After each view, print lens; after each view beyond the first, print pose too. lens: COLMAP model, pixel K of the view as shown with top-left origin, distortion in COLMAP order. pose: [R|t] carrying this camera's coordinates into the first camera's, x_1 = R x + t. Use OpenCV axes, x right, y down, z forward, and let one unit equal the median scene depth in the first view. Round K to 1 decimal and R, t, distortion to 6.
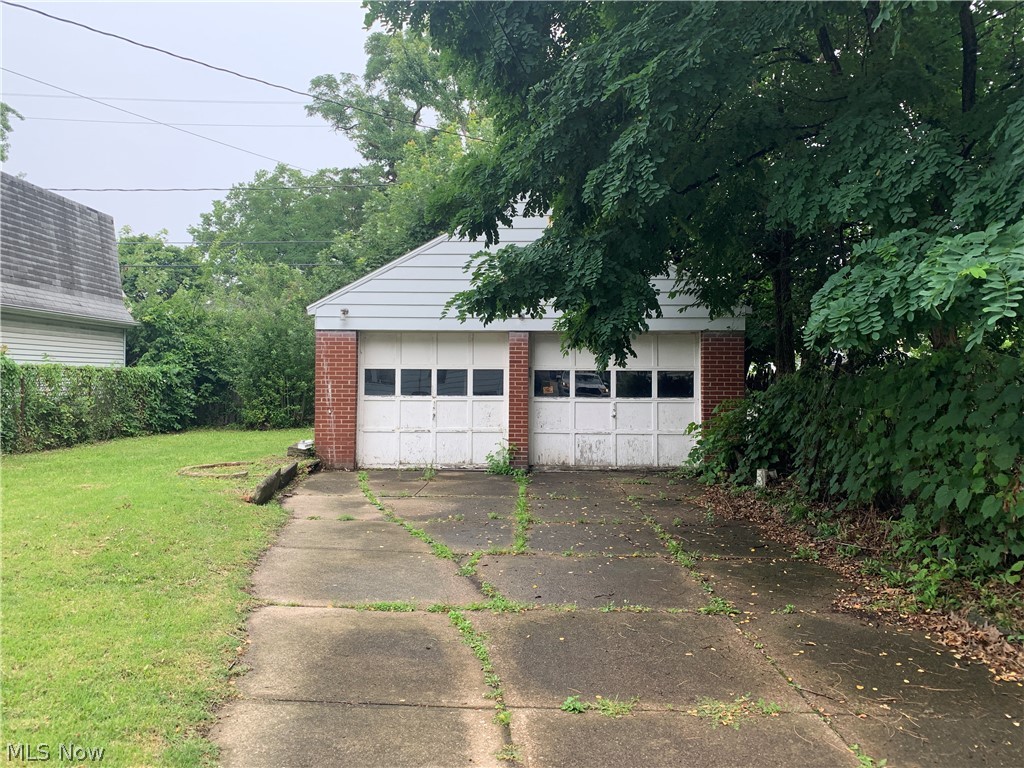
lens RADIAL K [[767.7, 0, 527.8], [0, 767.7, 364.6], [0, 0, 1]] dist [0.046934, -0.062487]
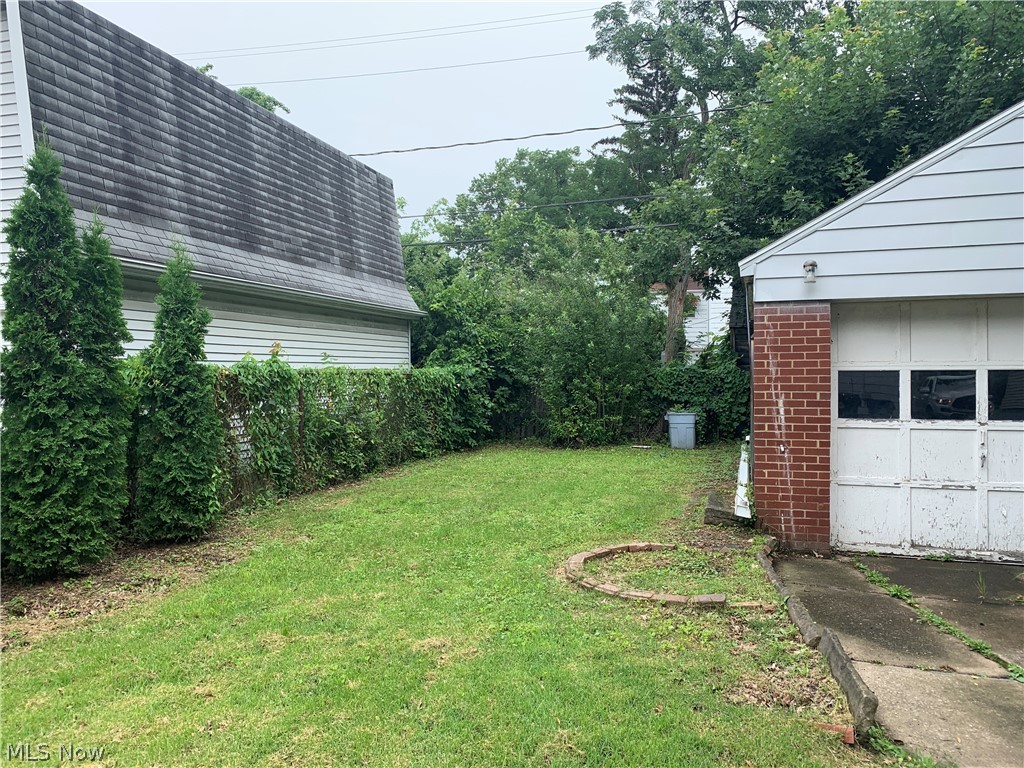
lens RADIAL K [[767.7, 0, 527.8], [0, 767.7, 364.6], [0, 0, 1]] dist [0.046934, -0.062487]
pose [[0.960479, -0.014007, -0.277999, -0.215485], [0.017286, 0.999807, 0.009348, -0.006342], [0.277814, -0.013784, 0.960536, 0.320378]]
